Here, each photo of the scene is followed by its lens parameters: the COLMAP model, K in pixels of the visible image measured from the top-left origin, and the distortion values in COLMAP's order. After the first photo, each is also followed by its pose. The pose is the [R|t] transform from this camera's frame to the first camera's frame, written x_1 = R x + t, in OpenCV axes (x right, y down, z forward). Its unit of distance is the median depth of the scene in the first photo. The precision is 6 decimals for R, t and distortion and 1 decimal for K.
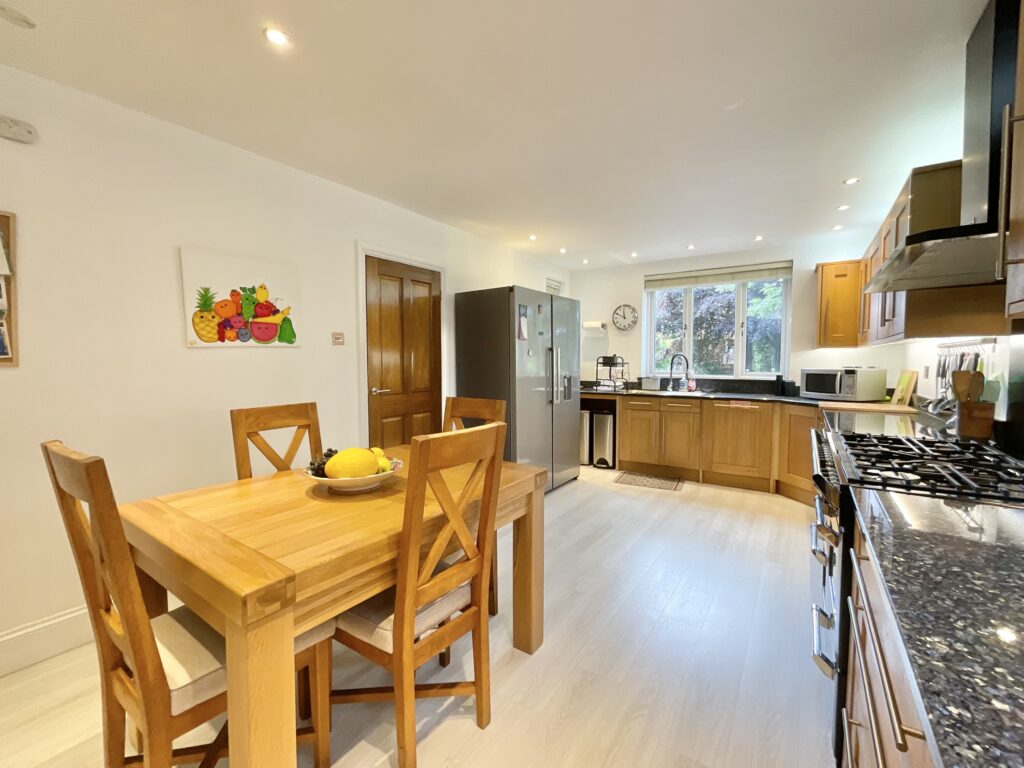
lens RADIAL K [[438.5, 0, 512.0], [0, 438.5, 384.0], [0, 0, 1]] dist [-0.001032, -0.000114]
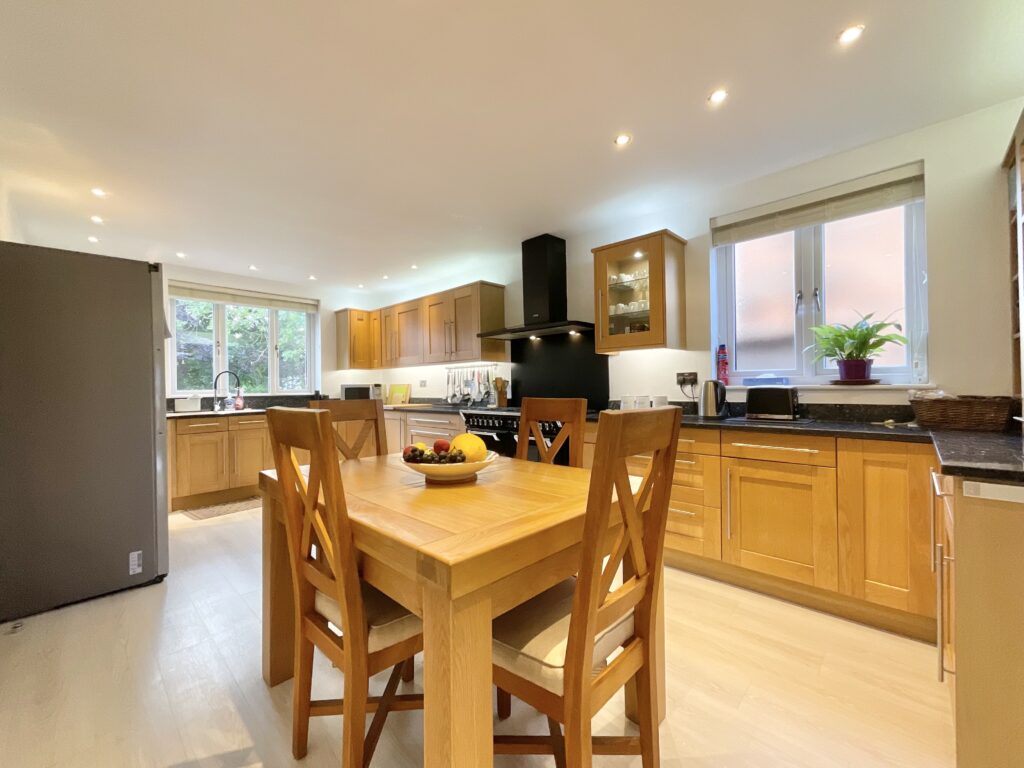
lens RADIAL K [[417.1, 0, 512.0], [0, 417.1, 384.0], [0, 0, 1]] dist [-0.004138, -0.000494]
pose [[0.164429, 0.003124, 0.986384, -0.458105], [0.068685, 0.997531, -0.014609, 0.016826], [-0.983995, 0.070152, 0.163809, 0.260865]]
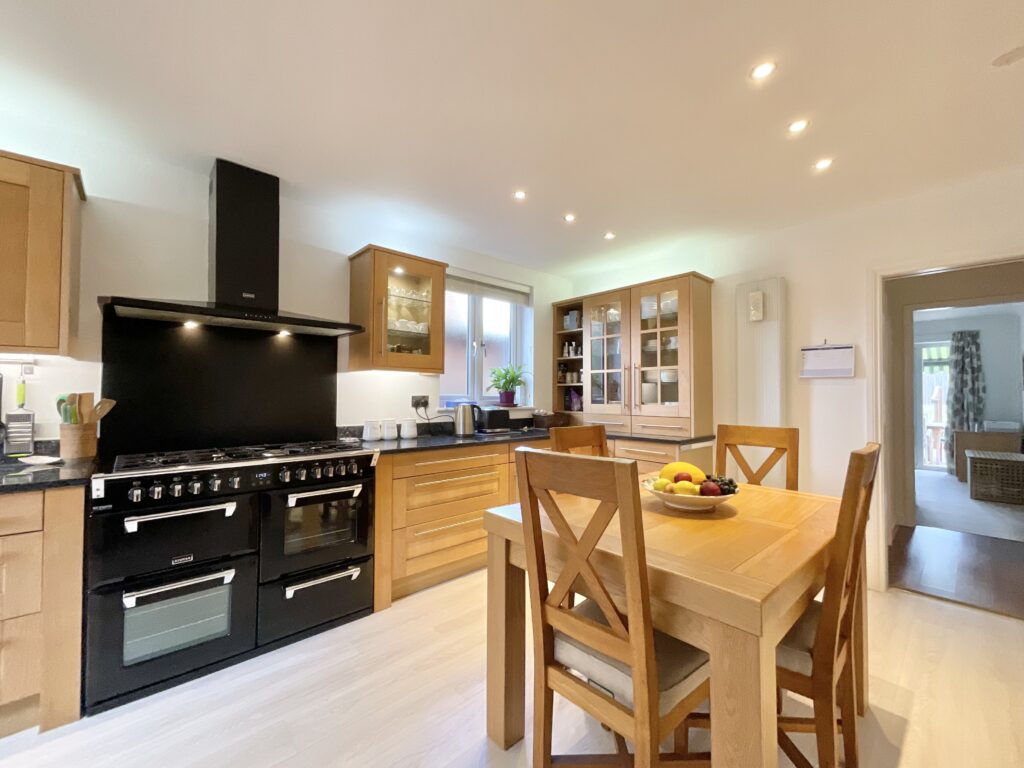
lens RADIAL K [[417.1, 0, 512.0], [0, 417.1, 384.0], [0, 0, 1]] dist [-0.004138, -0.000494]
pose [[-0.973366, 0.004105, 0.229219, -0.061648], [0.010690, 0.999565, 0.027494, -0.030121], [-0.229006, 0.029212, -0.972987, 0.754326]]
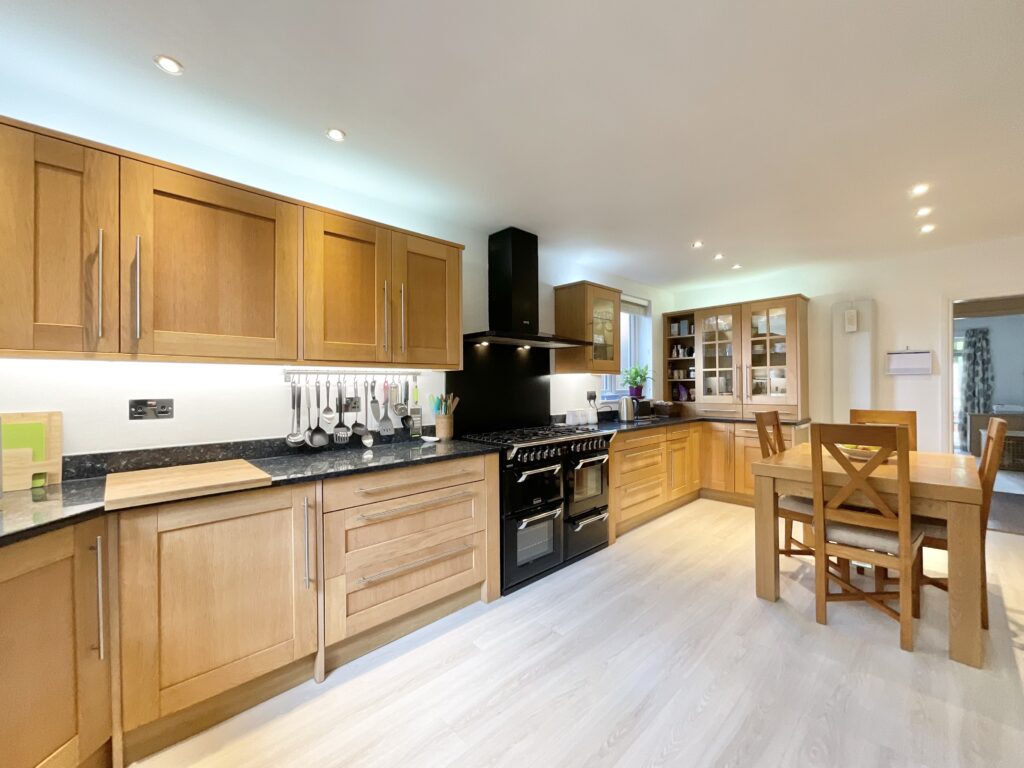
lens RADIAL K [[417.1, 0, 512.0], [0, 417.1, 384.0], [0, 0, 1]] dist [-0.004138, -0.000494]
pose [[-0.978083, 0.011155, 0.207918, 0.236608], [0.021876, 0.998543, 0.049337, -0.057407], [-0.207065, 0.052805, -0.976901, 1.036528]]
